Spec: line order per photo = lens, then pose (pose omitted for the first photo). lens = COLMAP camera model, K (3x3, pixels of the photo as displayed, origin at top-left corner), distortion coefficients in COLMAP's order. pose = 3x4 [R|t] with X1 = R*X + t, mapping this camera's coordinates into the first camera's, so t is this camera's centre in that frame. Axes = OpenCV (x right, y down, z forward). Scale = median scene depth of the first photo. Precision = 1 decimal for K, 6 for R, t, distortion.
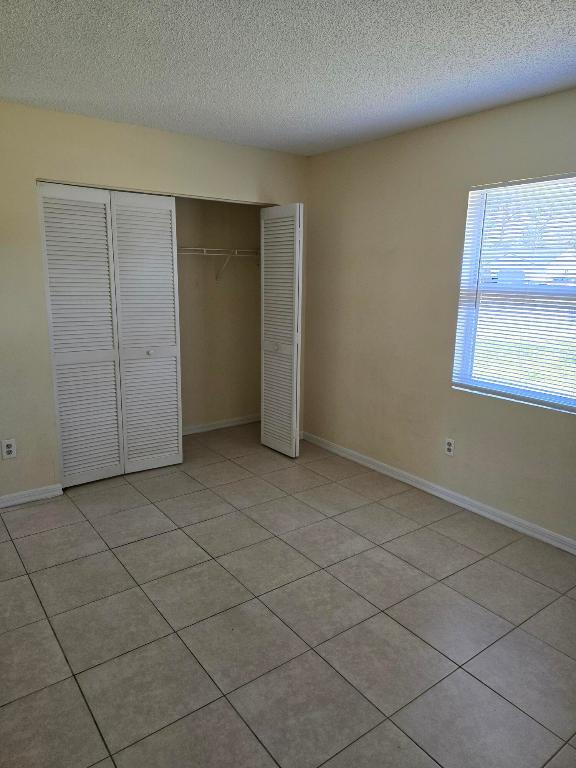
lens RADIAL K [[523.0, 0, 288.0], [0, 523.0, 384.0], [0, 0, 1]] dist [0.035681, -0.045228]
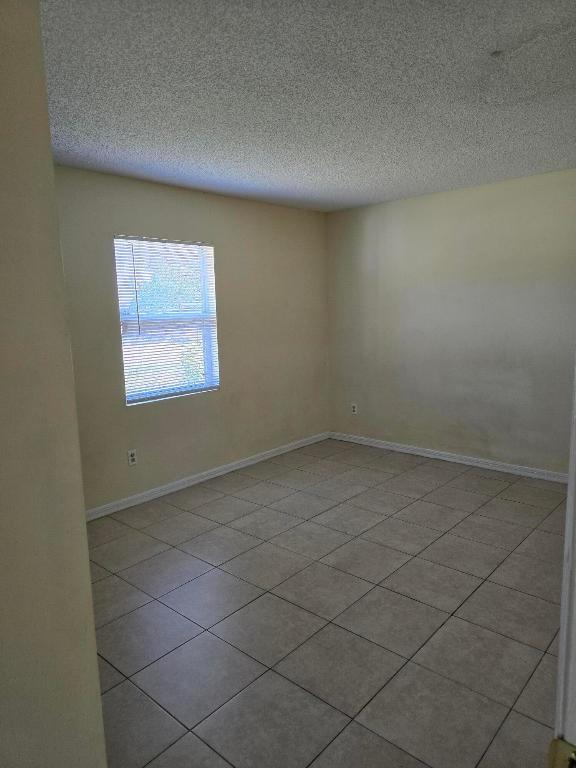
lens RADIAL K [[516.5, 0, 283.4], [0, 516.5, 383.5], [0, 0, 1]] dist [0.041427, -0.043967]
pose [[-0.193026, -0.164505, 0.967305, -1.137650], [0.234781, 0.949463, 0.208321, -0.265051], [-0.952690, 0.267316, -0.144648, 1.108348]]
